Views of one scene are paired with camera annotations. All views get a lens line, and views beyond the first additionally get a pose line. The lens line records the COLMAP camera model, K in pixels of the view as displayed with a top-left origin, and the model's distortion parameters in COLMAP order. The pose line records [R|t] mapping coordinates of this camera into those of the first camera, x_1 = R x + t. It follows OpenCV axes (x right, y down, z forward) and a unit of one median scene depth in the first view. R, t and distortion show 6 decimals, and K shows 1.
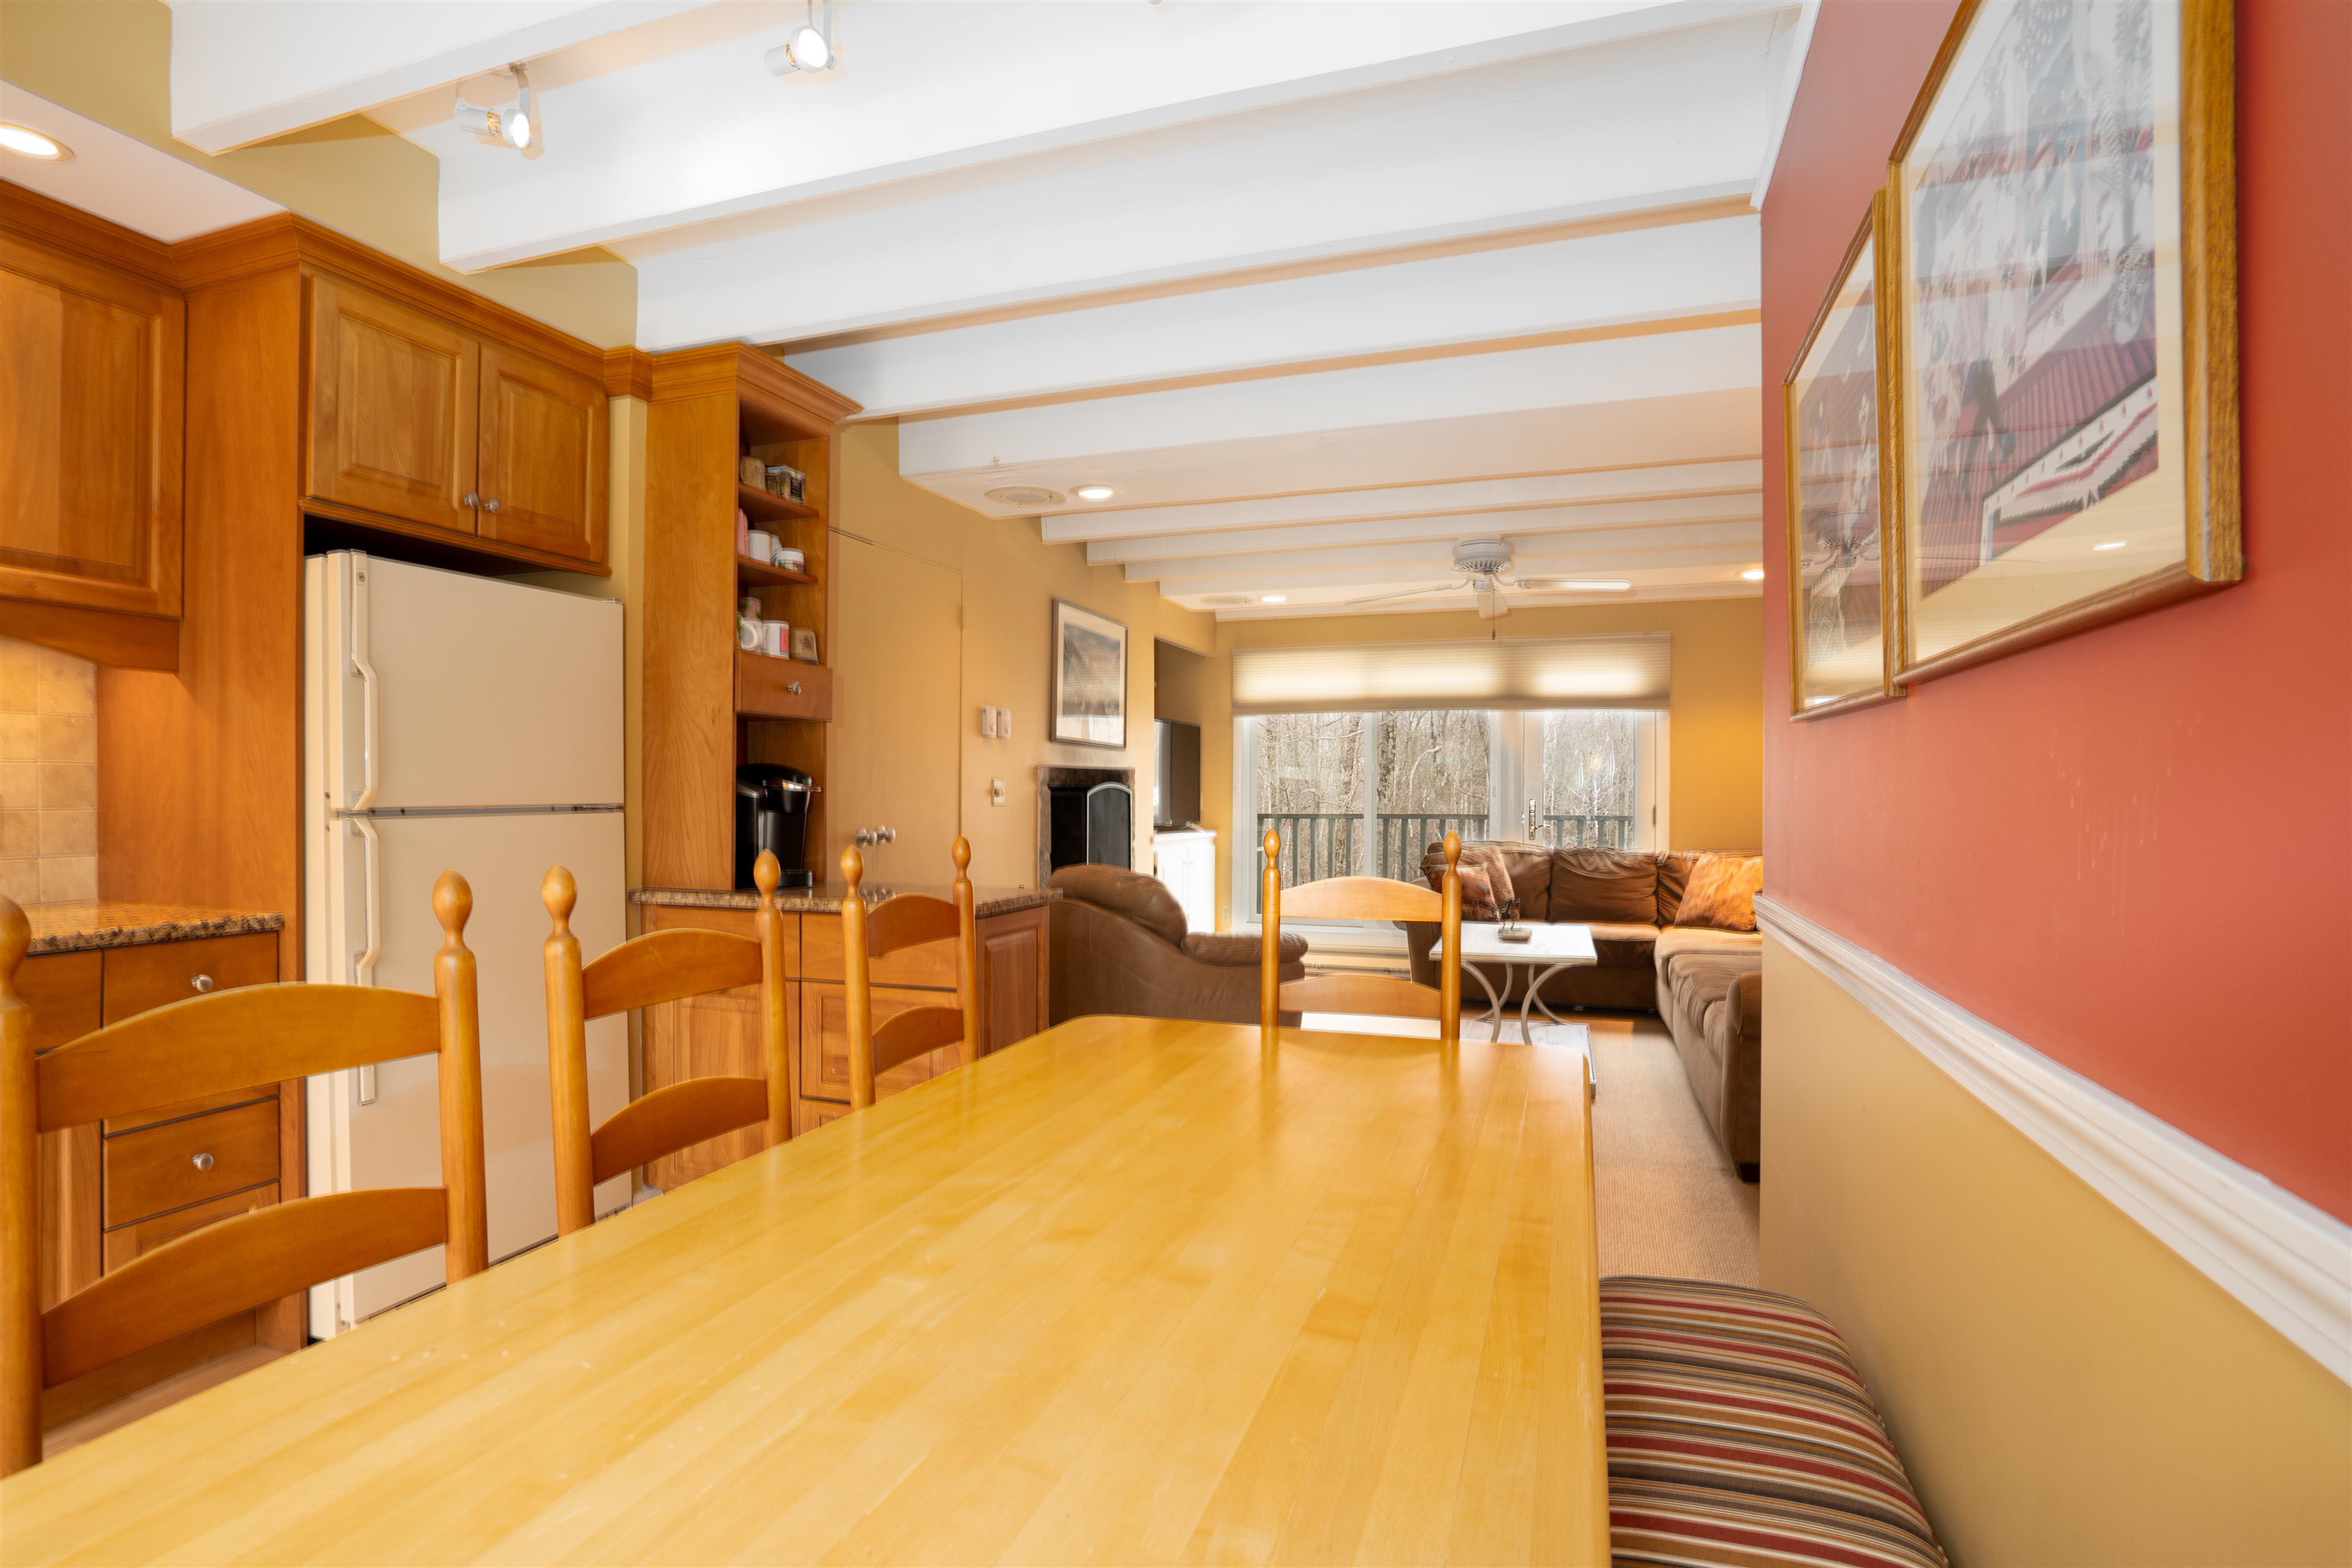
lens RADIAL K [[1178.8, 0, 1173.0], [0, 1178.8, 788.1], [0, 0, 1]] dist [-0.059151, 0.021947]
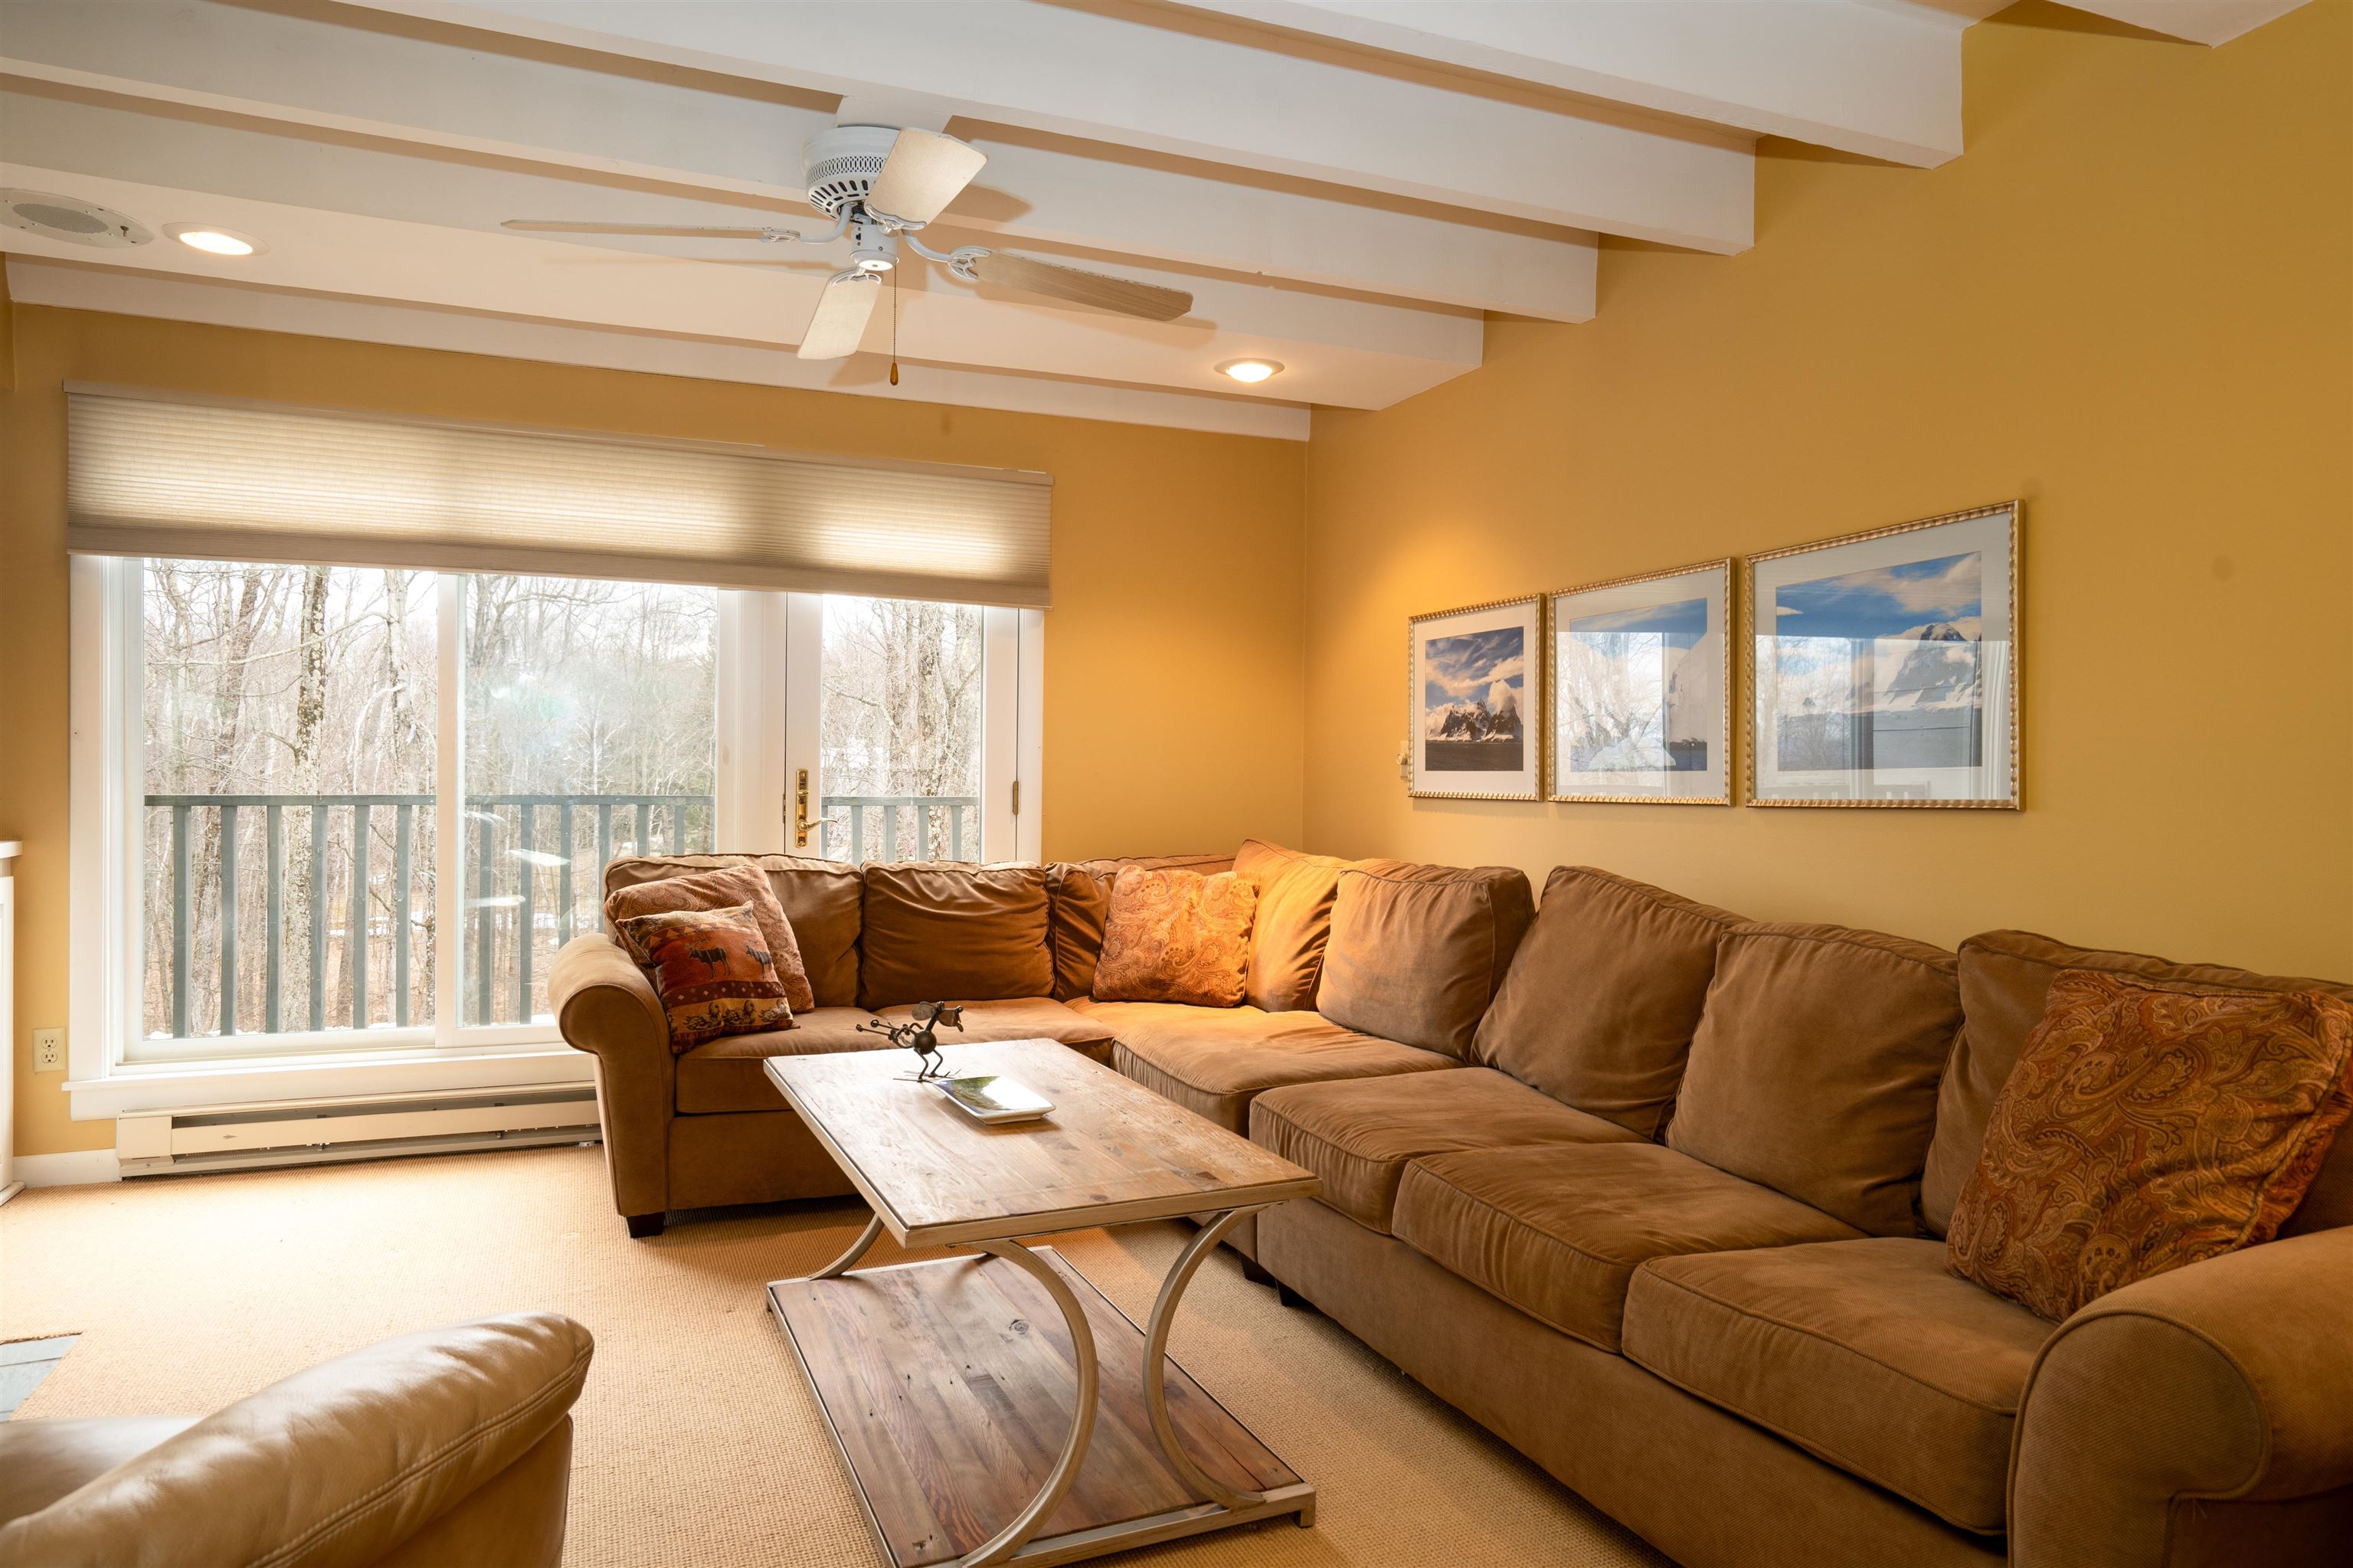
lens RADIAL K [[1457.3, 0, 1169.7], [0, 1457.3, 787.4], [0, 0, 1]] dist [-0.032200, 0.051406]
pose [[0.745426, -0.002323, 0.666585, 0.000083], [-0.014694, 0.999694, 0.019916, 0.004151], [-0.666427, -0.024641, 0.745163, 0.446308]]
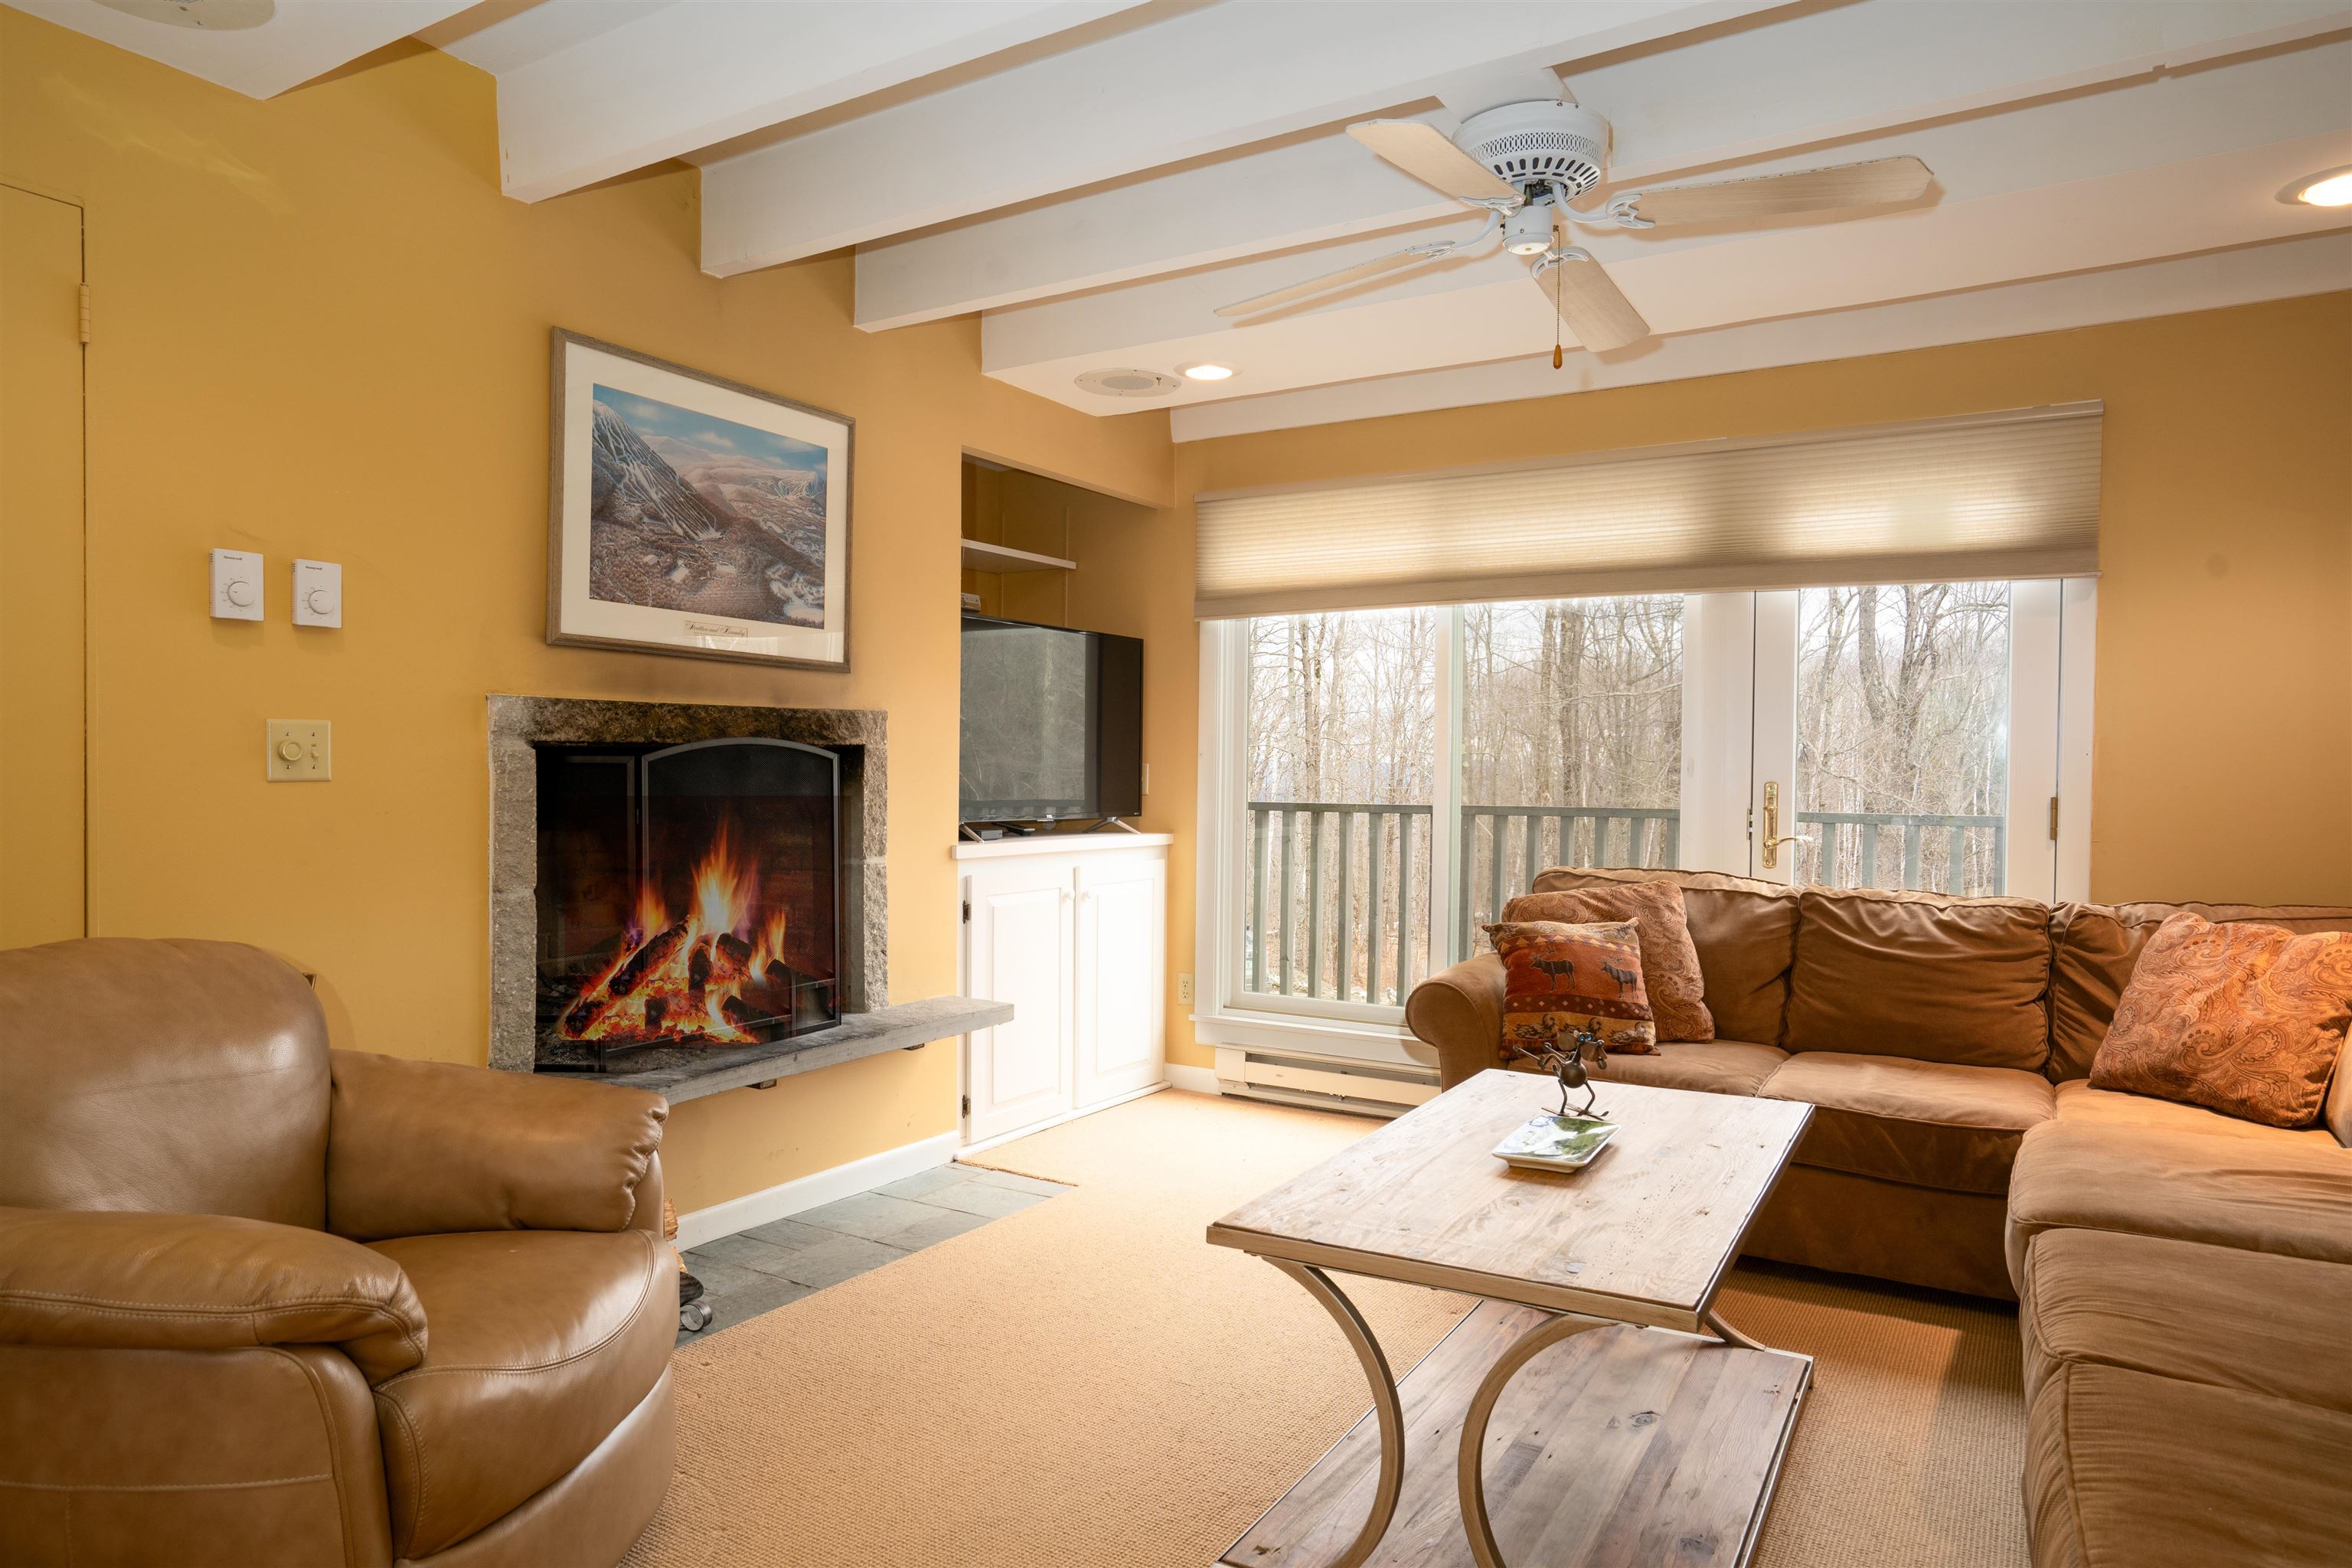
lens RADIAL K [[1456.6, 0, 1169.2], [0, 1456.6, 787.4], [0, 0, 1]] dist [-0.032200, 0.051406]
pose [[0.977514, 0.008139, -0.210712, 0.206909], [-0.004716, 0.999849, 0.016745, 0.004938], [0.210817, -0.015375, 0.977405, 0.405788]]
